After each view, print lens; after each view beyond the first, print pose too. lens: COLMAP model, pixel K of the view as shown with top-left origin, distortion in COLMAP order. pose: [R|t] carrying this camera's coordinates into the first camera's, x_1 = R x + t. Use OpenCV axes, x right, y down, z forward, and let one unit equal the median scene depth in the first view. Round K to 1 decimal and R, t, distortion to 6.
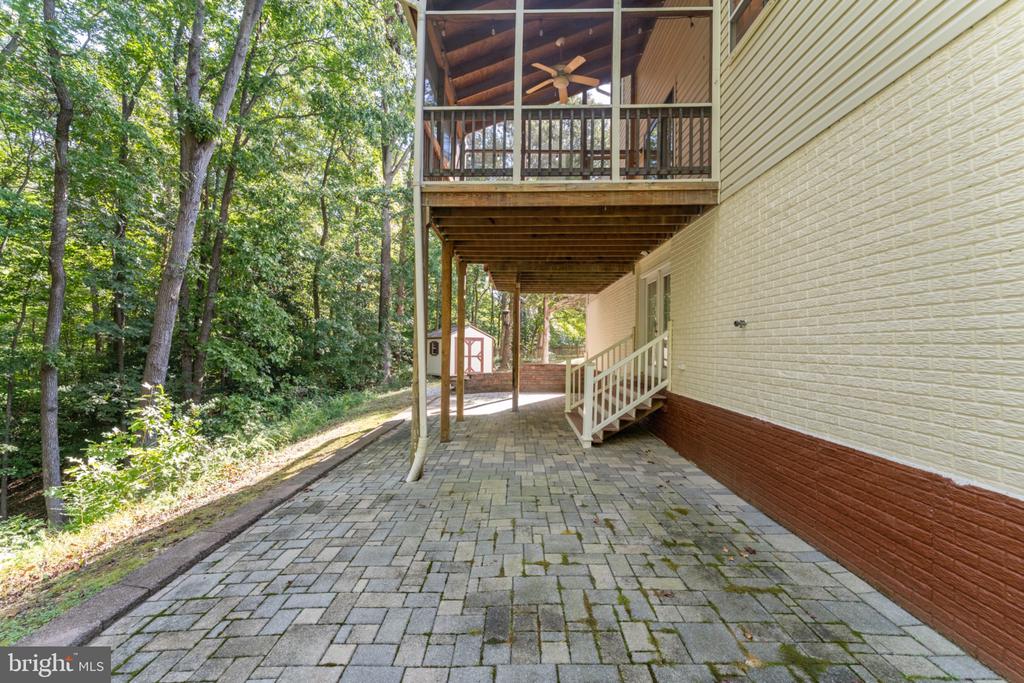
lens RADIAL K [[404.6, 0, 512.0], [0, 404.6, 341.5], [0, 0, 1]] dist [-0.000529, -0.000437]
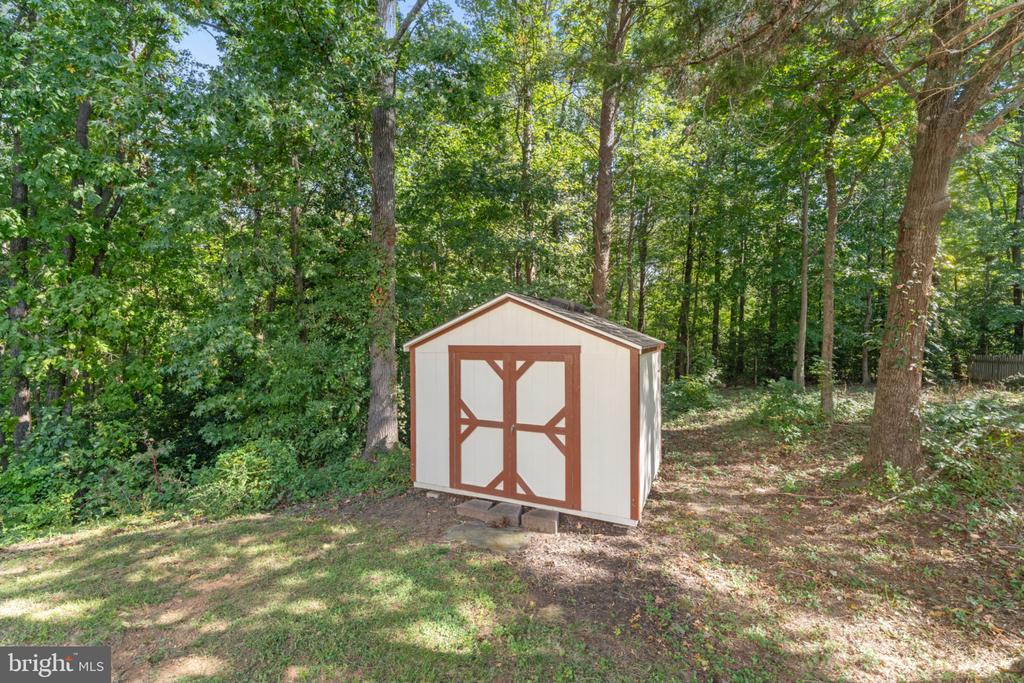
lens RADIAL K [[424.1, 0, 512.2], [0, 424.1, 342.3], [0, 0, 1]] dist [0.001698, 0.000167]
pose [[0.412619, 0.005830, -0.910885, 0.631971], [0.026697, 0.999473, 0.018490, -0.086897], [0.910512, -0.031947, 0.412246, 4.690366]]
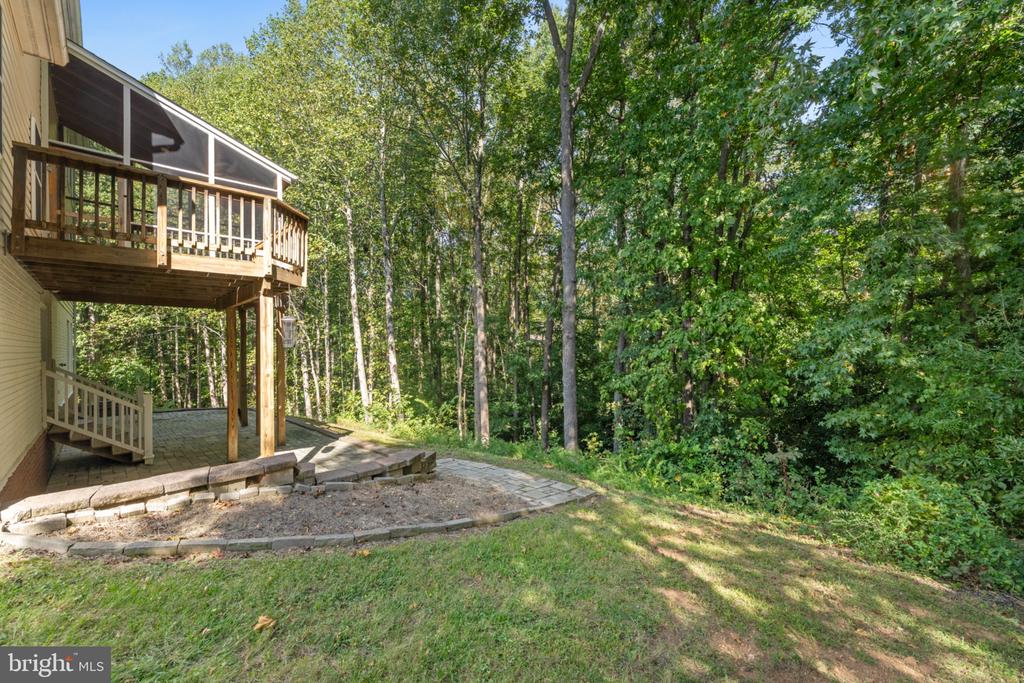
lens RADIAL K [[428.1, 0, 512.0], [0, 428.1, 341.5], [0, 0, 1]] dist [0.000388, 0.000048]
pose [[-0.718414, -0.008902, -0.695559, 0.549340], [0.016052, 0.999440, -0.029371, -0.084071], [0.695431, -0.032266, -0.717869, 4.613852]]
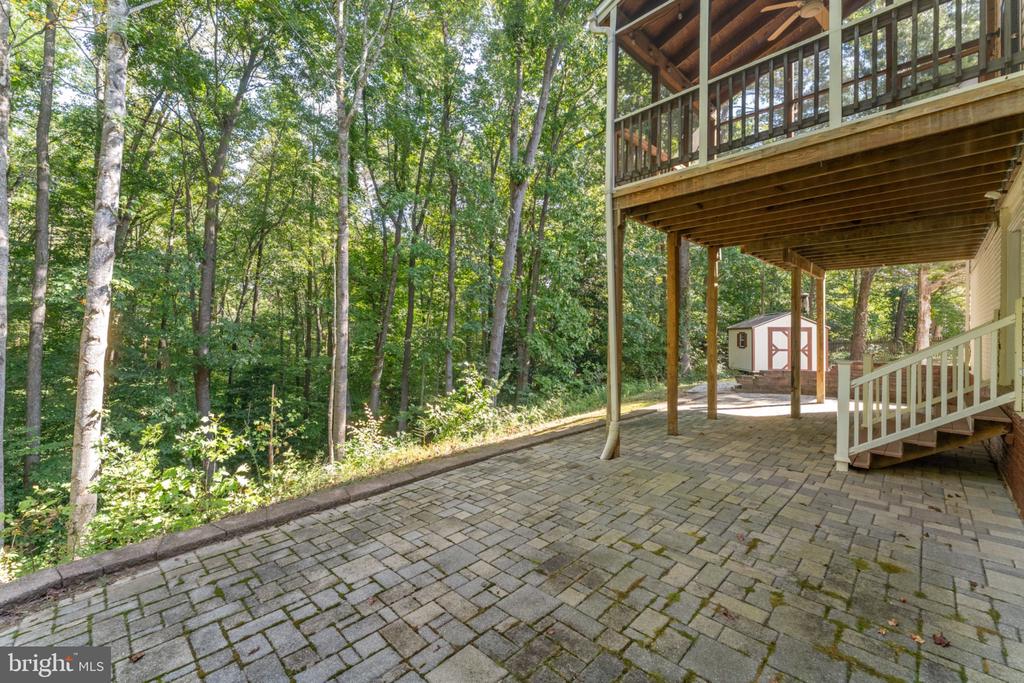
lens RADIAL K [[413.6, 0, 515.5], [0, 413.6, 332.6], [0, 0, 1]] dist [-0.000458, 0.000063]
pose [[0.725978, -0.005927, -0.687692, 0.361713], [0.005795, 0.999980, -0.002502, -0.002845], [0.687694, -0.002169, 0.725998, 0.002217]]
